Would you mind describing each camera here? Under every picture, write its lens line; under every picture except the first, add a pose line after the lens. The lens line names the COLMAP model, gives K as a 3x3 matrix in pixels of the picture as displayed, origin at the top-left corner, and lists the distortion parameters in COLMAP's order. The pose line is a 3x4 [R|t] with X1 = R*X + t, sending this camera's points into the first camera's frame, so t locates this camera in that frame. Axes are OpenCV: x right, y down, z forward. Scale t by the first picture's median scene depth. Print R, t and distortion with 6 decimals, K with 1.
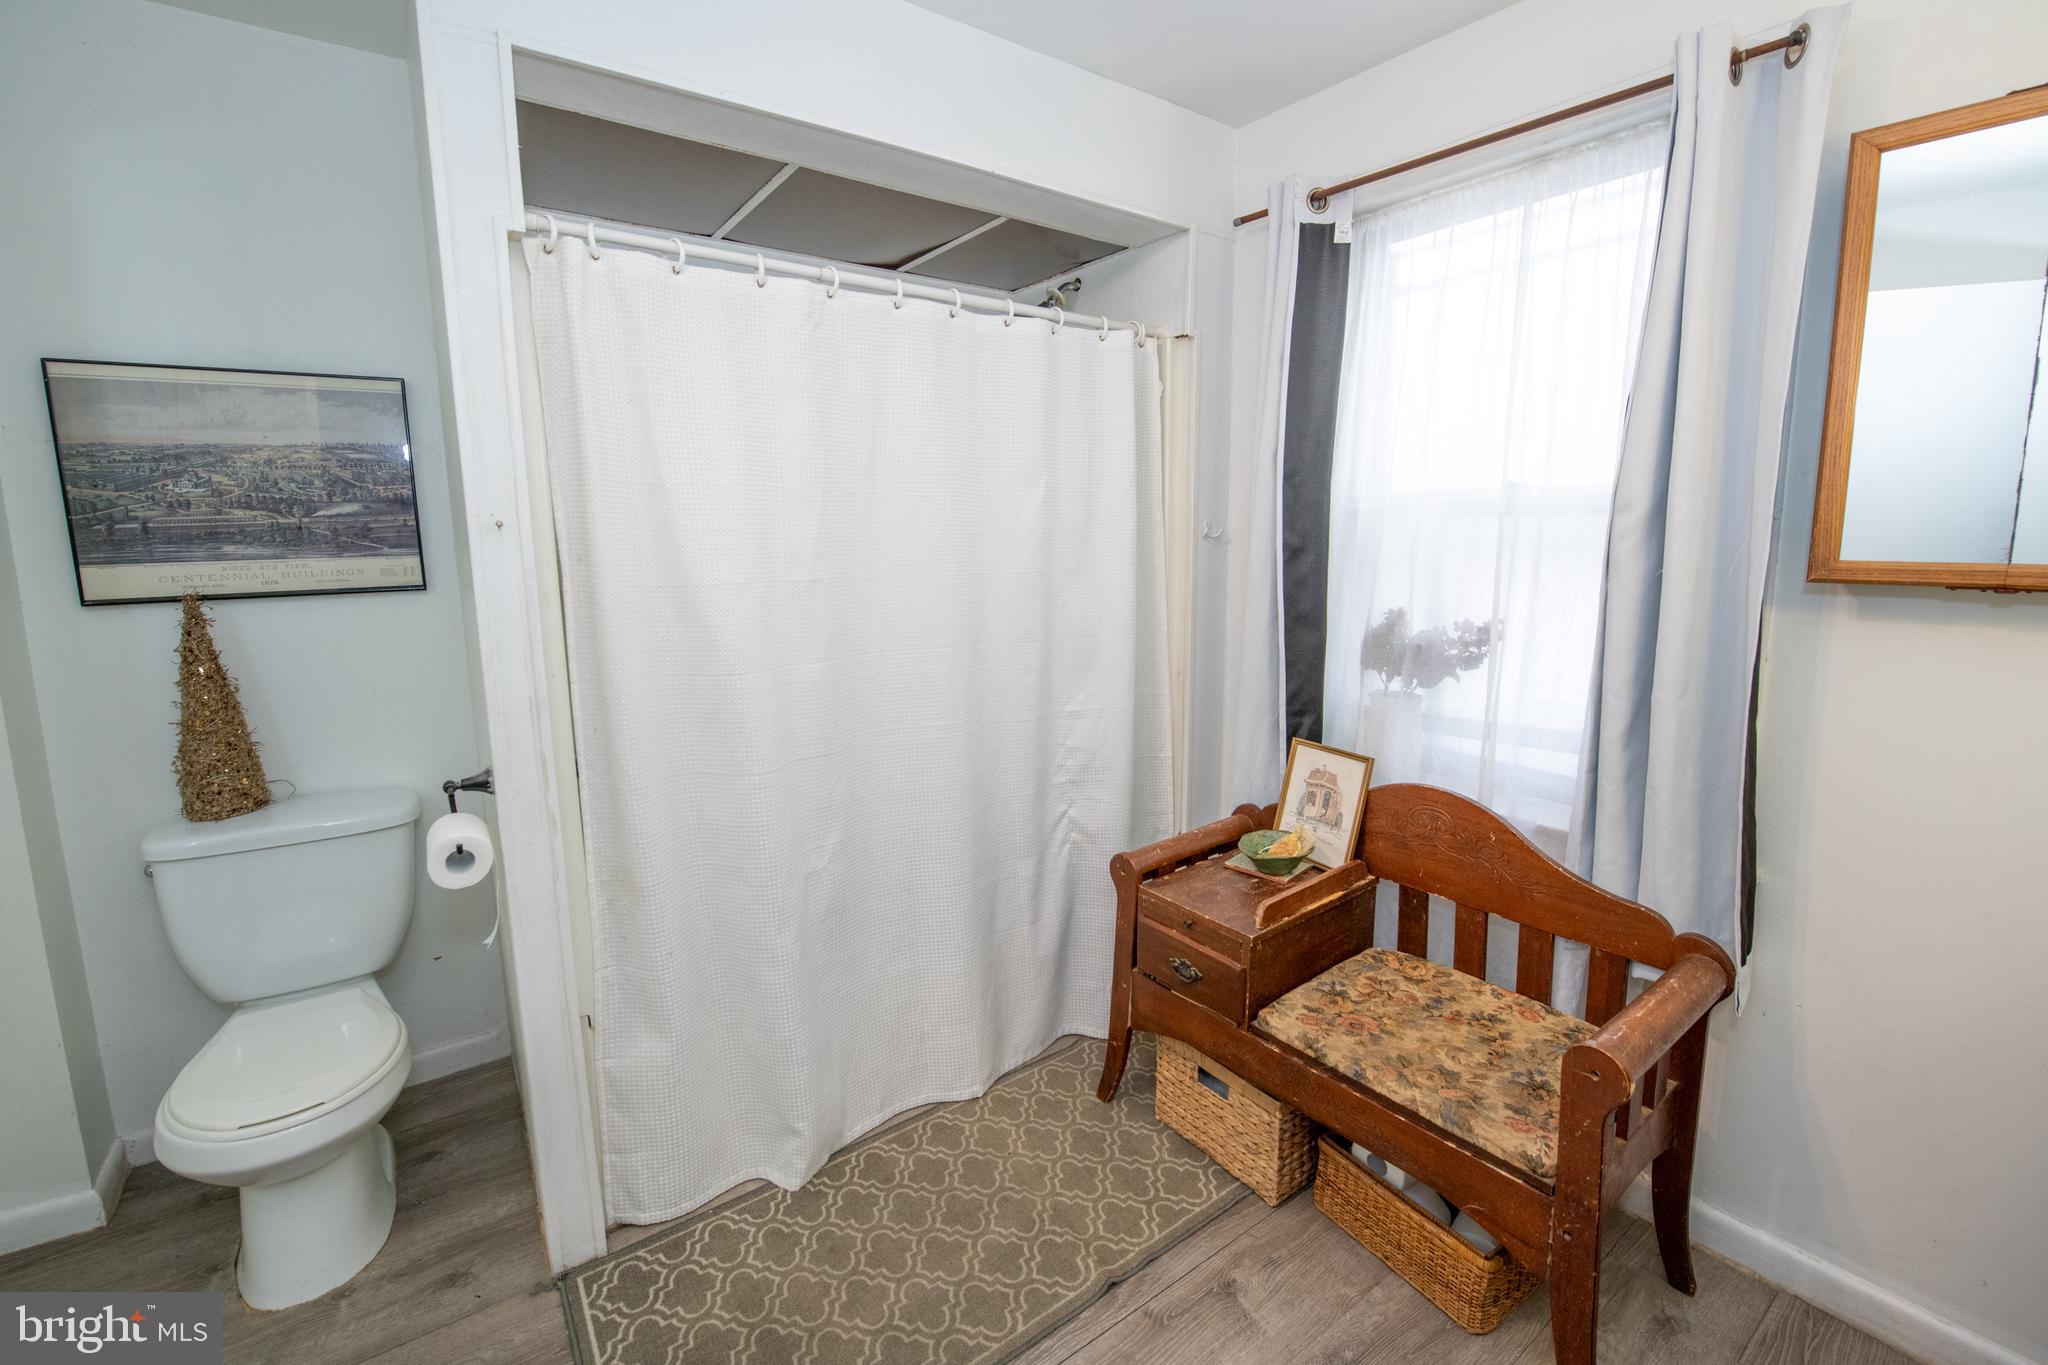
lens RADIAL K [[850.2, 0, 1027.4], [0, 850.2, 668.5], [0, 0, 1]] dist [-0.016221, -0.000648]
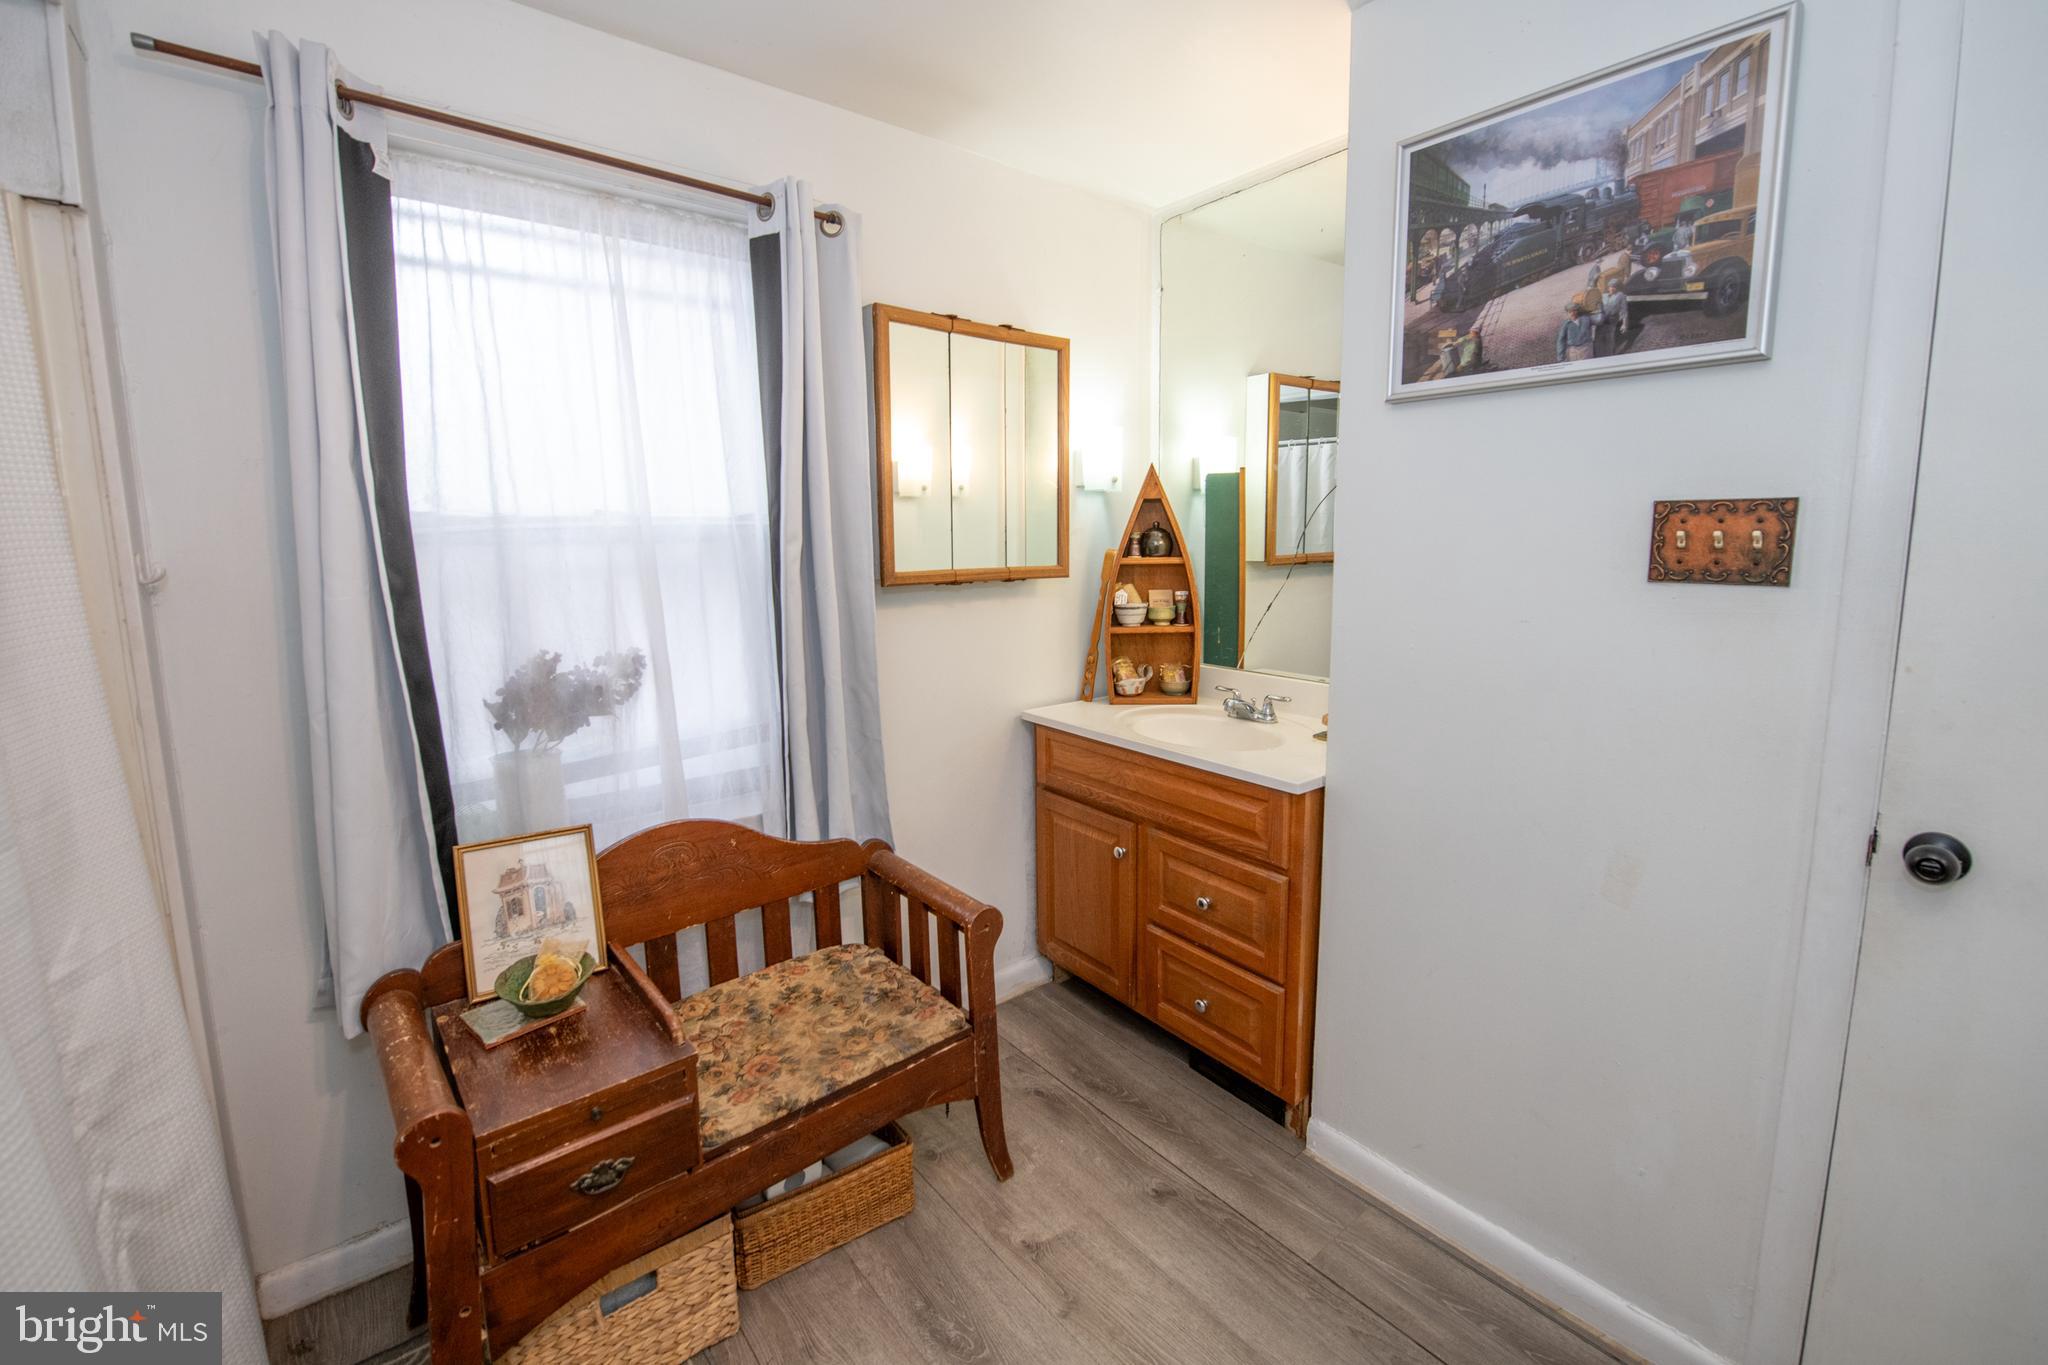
lens RADIAL K [[850.2, 0, 1027.4], [0, 850.2, 668.5], [0, 0, 1]] dist [-0.016221, -0.000648]
pose [[-0.049812, -0.142933, 0.988478, -0.533237], [0.174895, 0.973166, 0.149532, -0.118763], [-0.983326, 0.180328, -0.023477, 0.659538]]
